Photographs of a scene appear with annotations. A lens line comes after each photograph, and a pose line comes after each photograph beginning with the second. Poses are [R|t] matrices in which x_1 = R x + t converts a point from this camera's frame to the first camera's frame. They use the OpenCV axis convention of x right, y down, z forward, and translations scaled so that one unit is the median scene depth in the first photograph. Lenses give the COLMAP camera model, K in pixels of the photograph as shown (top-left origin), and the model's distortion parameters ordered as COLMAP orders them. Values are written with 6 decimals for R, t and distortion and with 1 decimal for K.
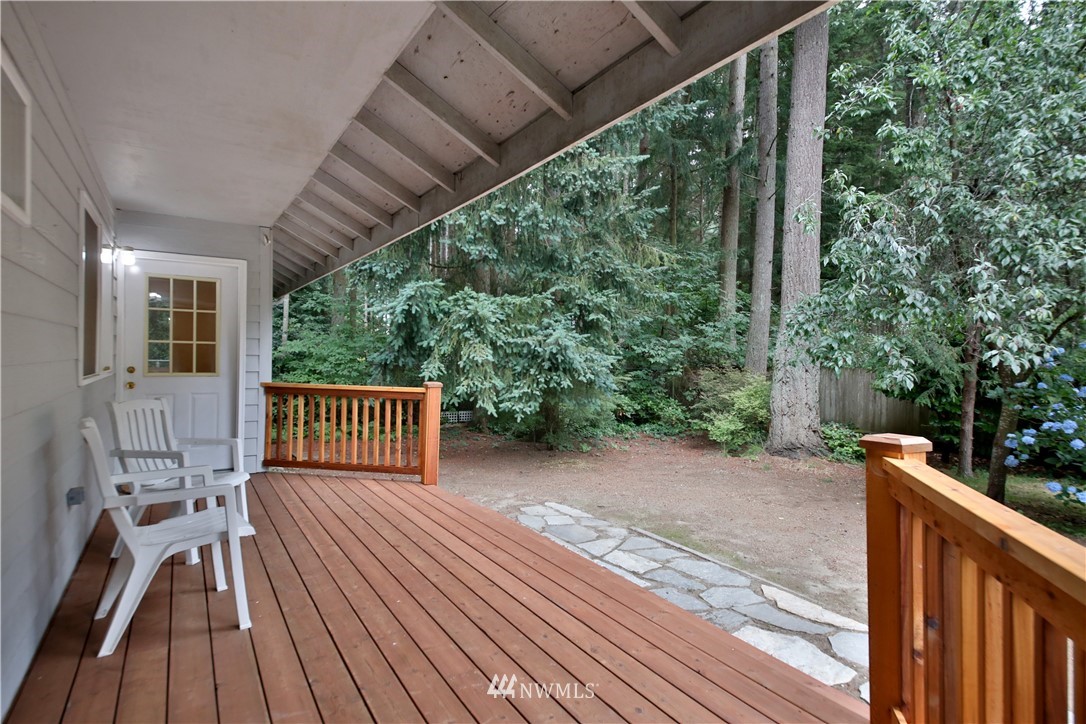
lens RADIAL K [[591.0, 0, 542.9], [0, 591.0, 358.8], [0, 0, 1]] dist [0.071256, -0.030421]
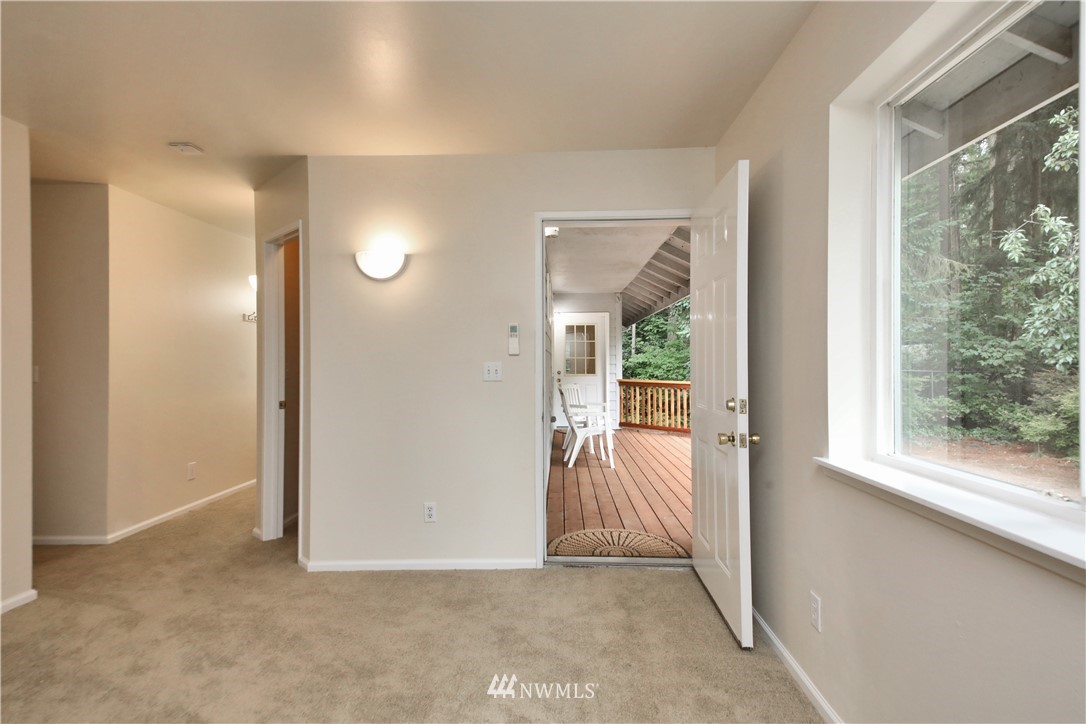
lens RADIAL K [[591.0, 0, 542.9], [0, 591.0, 358.8], [0, 0, 1]] dist [0.071256, -0.030421]
pose [[0.841628, -0.025171, -0.539471, 0.210251], [0.017062, 0.999654, -0.020023, 0.007002], [0.539788, 0.007647, 0.841766, -0.428751]]
